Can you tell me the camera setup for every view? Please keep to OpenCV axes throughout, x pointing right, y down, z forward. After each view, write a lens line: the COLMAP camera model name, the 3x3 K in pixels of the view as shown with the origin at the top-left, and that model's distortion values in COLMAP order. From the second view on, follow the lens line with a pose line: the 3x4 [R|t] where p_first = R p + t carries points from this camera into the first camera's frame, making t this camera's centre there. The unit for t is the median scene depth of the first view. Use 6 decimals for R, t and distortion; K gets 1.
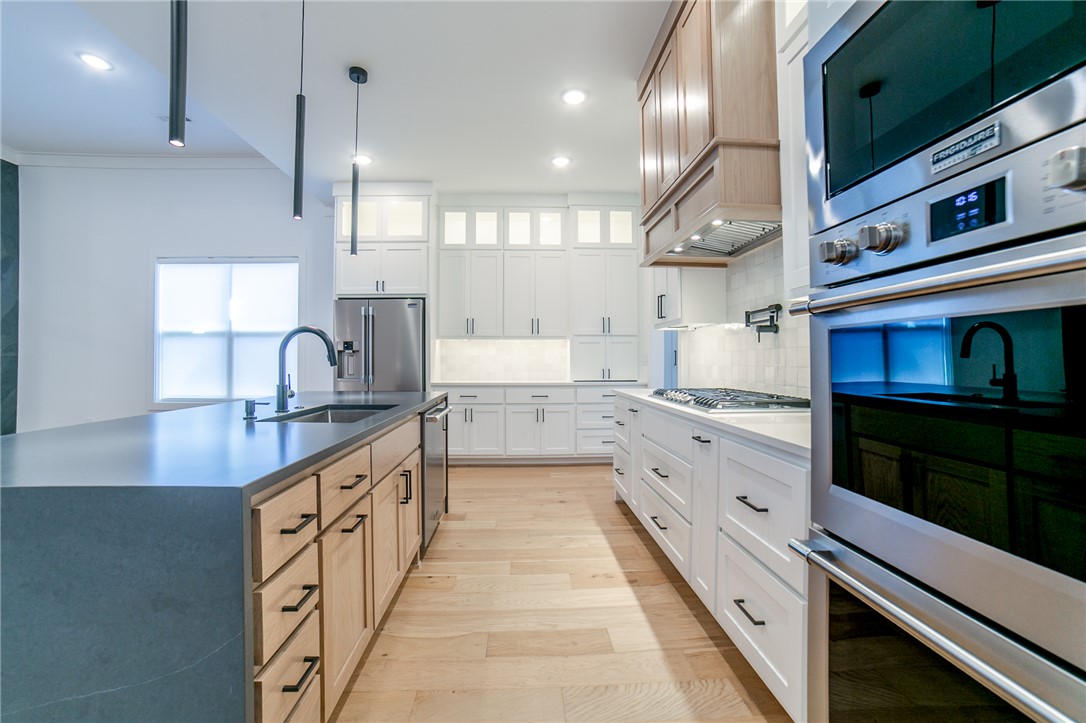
lens RADIAL K [[440.3, 0, 534.7], [0, 440.3, 358.2], [0, 0, 1]] dist [-0.082525, 0.034597]
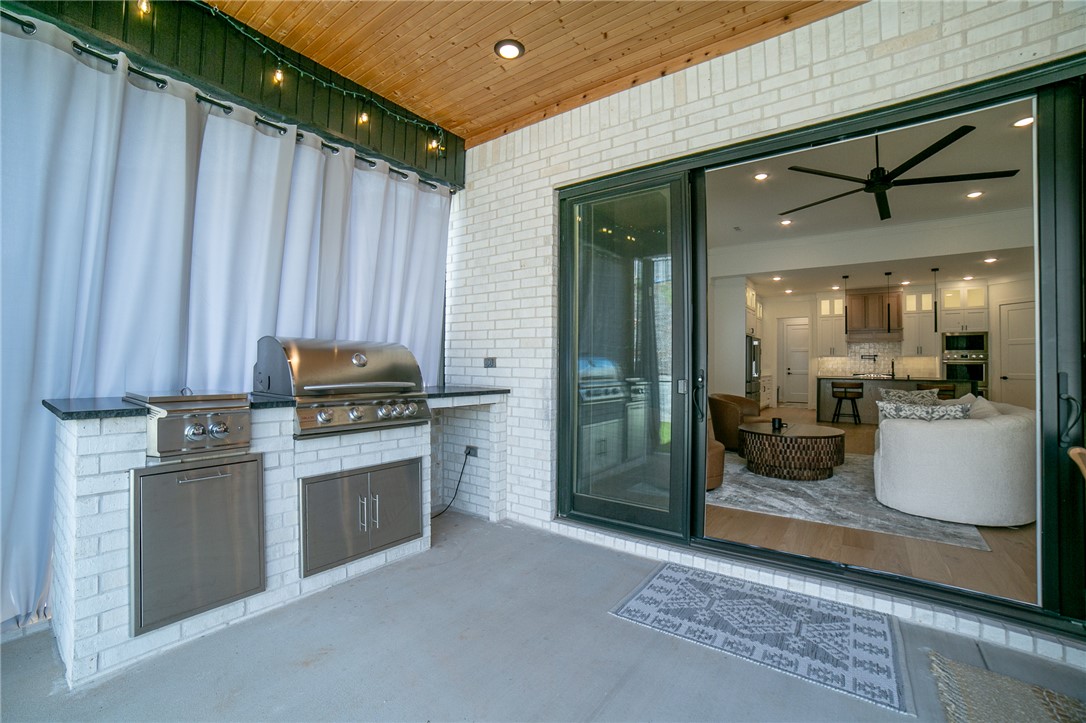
lens RADIAL K [[452.2, 0, 527.0], [0, 452.2, 356.2], [0, 0, 1]] dist [-0.108056, 0.037247]
pose [[0.642346, 0.020769, 0.766134, -2.482360], [-0.014651, 0.999783, -0.014819, 0.005335], [-0.766275, -0.001705, 0.642510, 0.424568]]
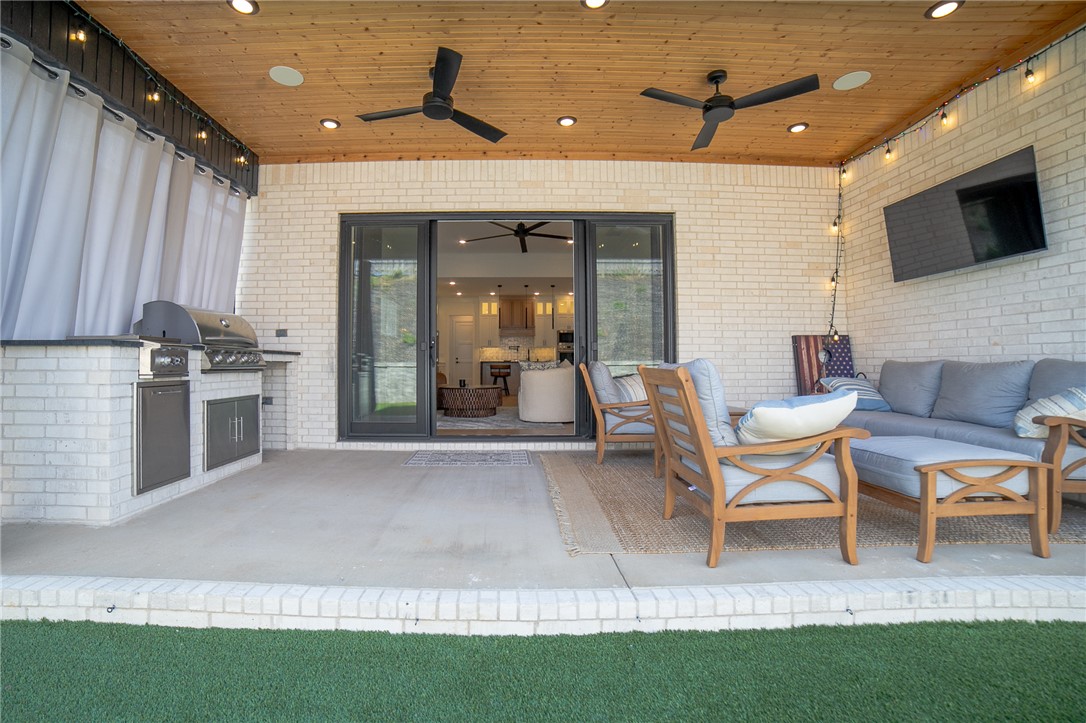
lens RADIAL K [[490.3, 0, 505.7], [0, 490.3, 361.4], [0, 0, 1]] dist [-0.102289, 0.042661]
pose [[0.038661, 0.010393, 0.999198, -2.995279], [-0.004391, 0.999938, -0.010231, 0.078283], [-0.999243, -0.003992, 0.038704, 0.417989]]
